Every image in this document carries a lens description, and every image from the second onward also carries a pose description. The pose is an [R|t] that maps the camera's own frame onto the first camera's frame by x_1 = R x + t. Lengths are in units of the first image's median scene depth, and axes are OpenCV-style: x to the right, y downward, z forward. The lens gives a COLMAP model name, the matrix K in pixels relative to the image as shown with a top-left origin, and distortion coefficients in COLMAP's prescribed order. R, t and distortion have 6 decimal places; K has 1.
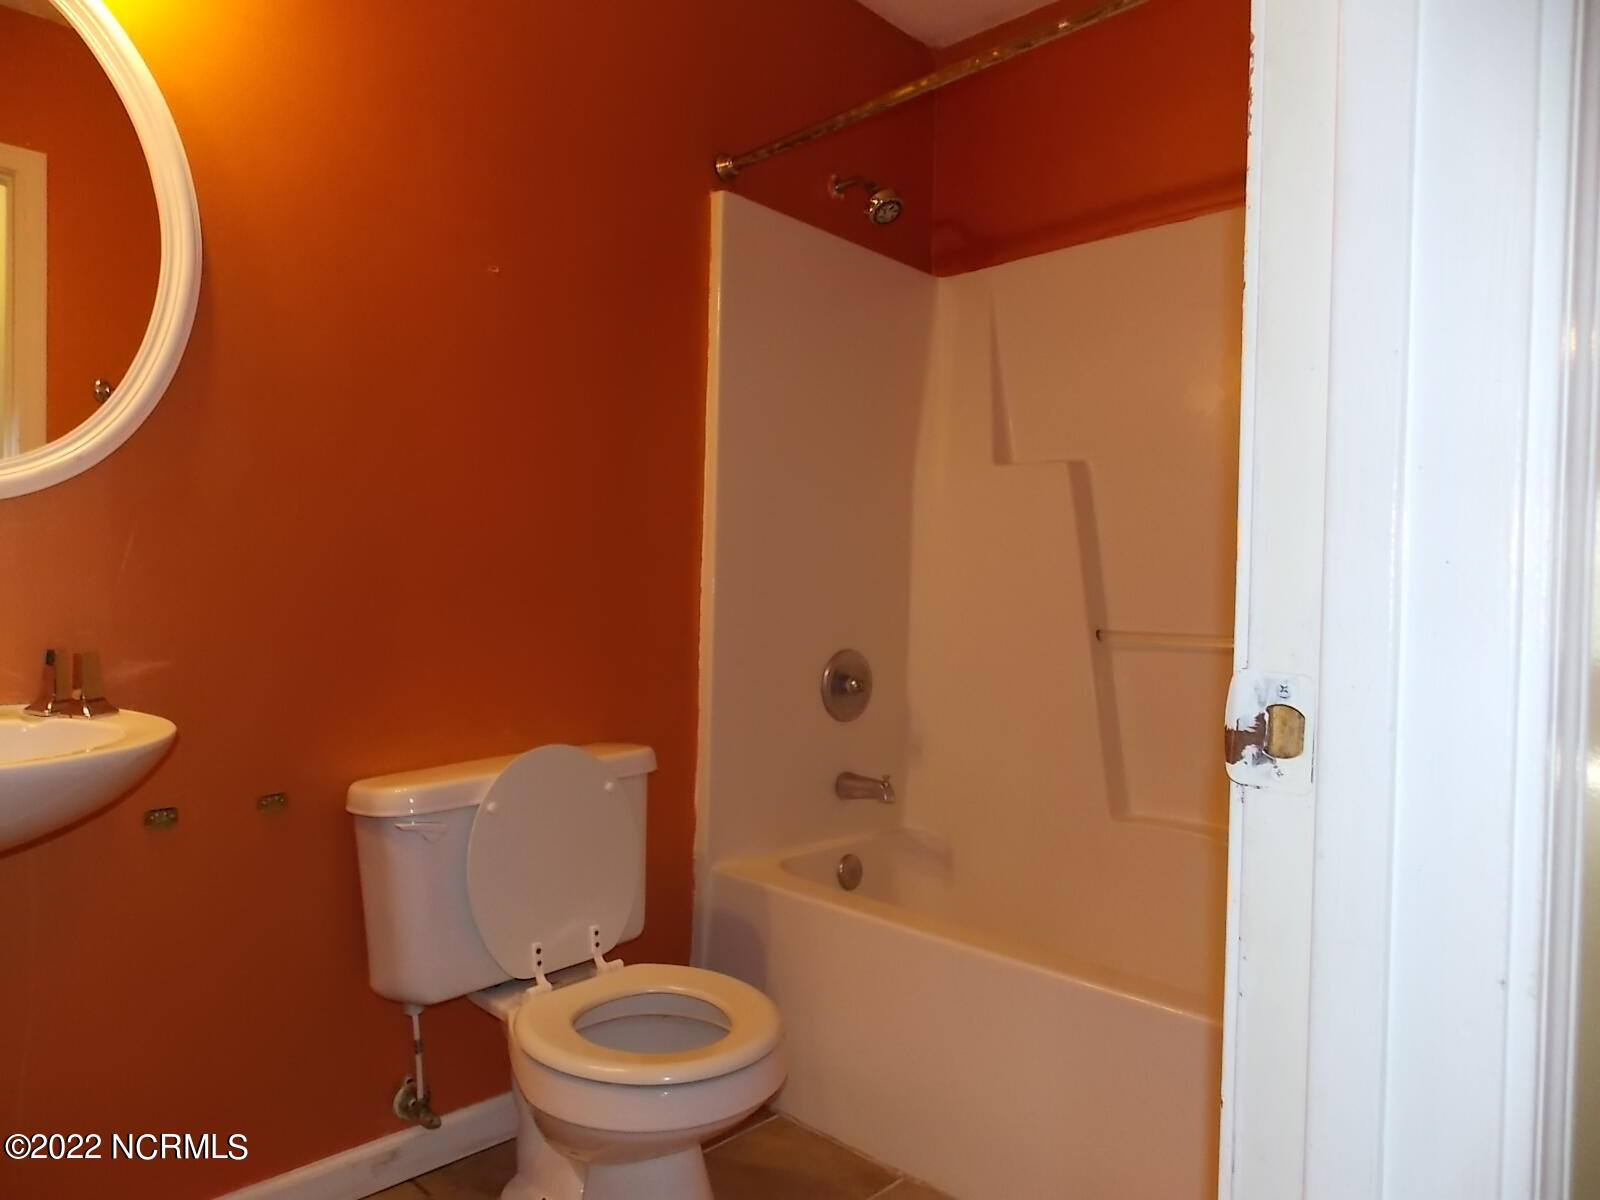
lens RADIAL K [[1048.0, 0, 800.0], [0, 1048.0, 600.0], [0, 0, 1]] dist [0.007527, -0.021668]
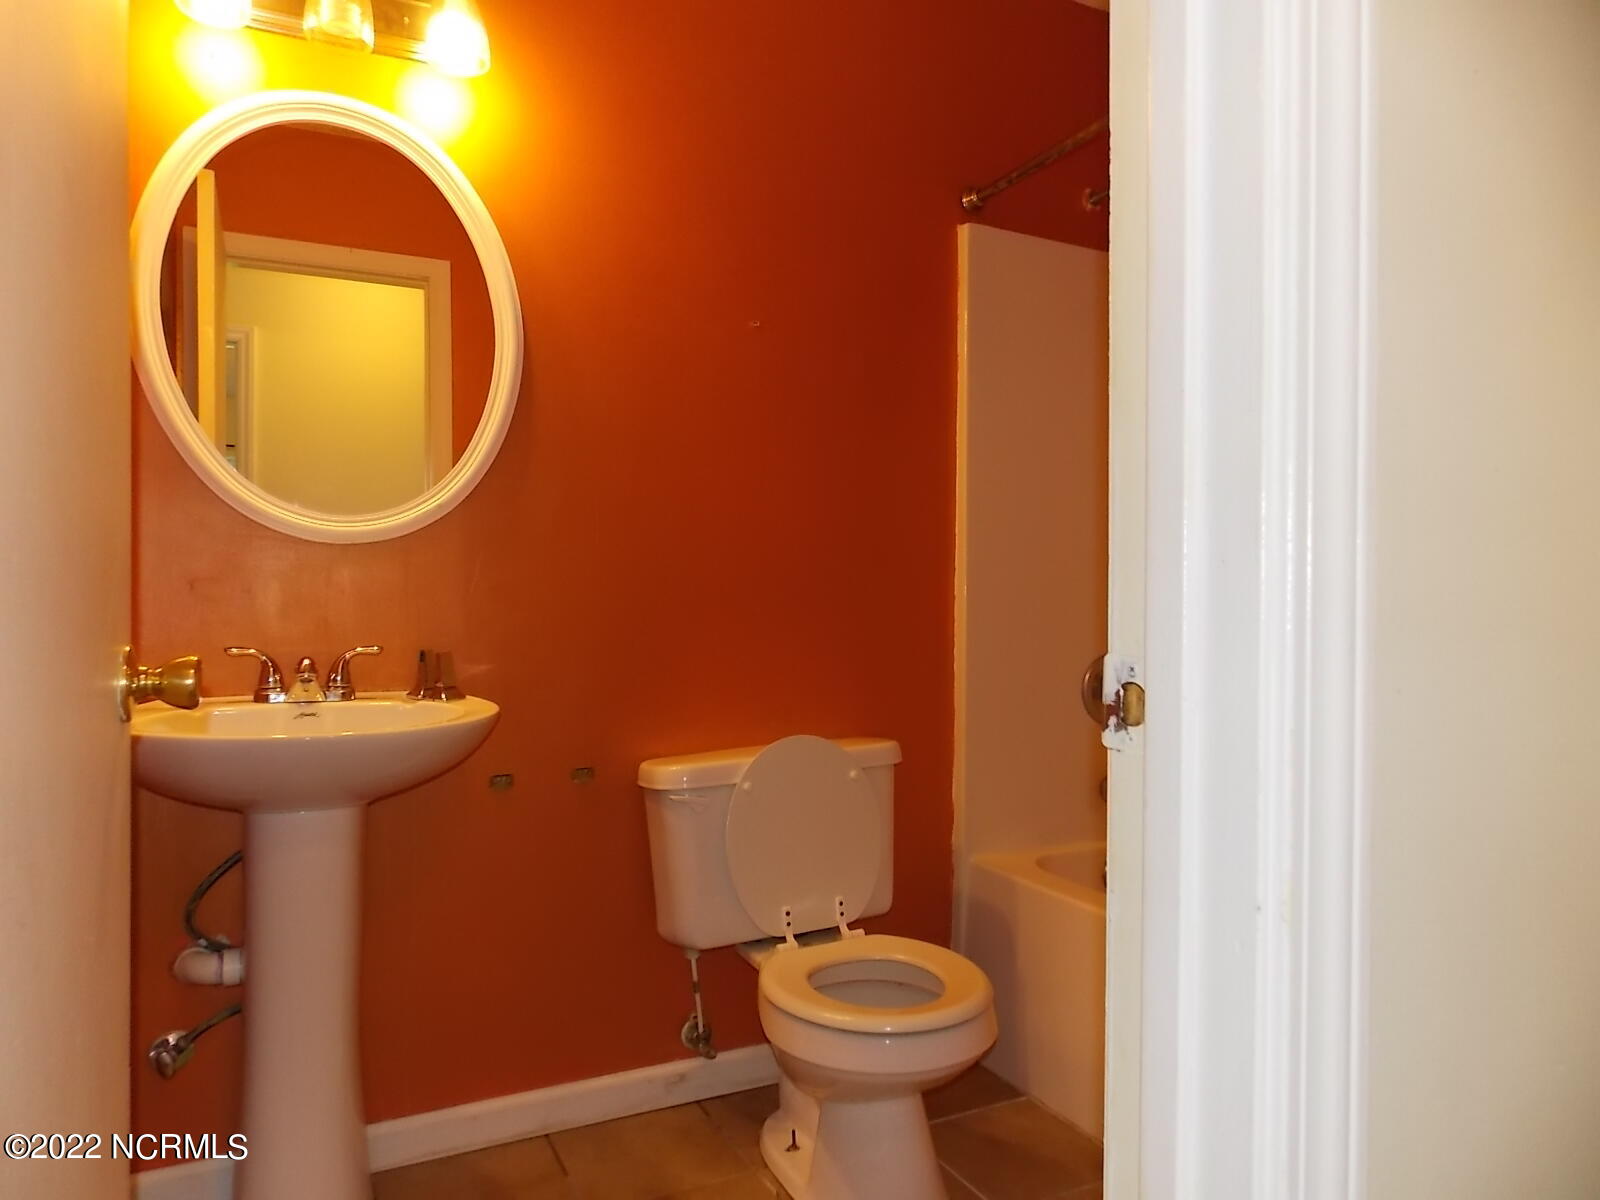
lens RADIAL K [[1060.8, 0, 800.0], [0, 1060.8, 600.0], [0, 0, 1]] dist [-0.008877, -0.002058]
pose [[0.939909, -0.016743, -0.341015, 0.164165], [0.013646, 0.999841, -0.011479, 0.004236], [0.341153, 0.006135, 0.939988, -0.089949]]
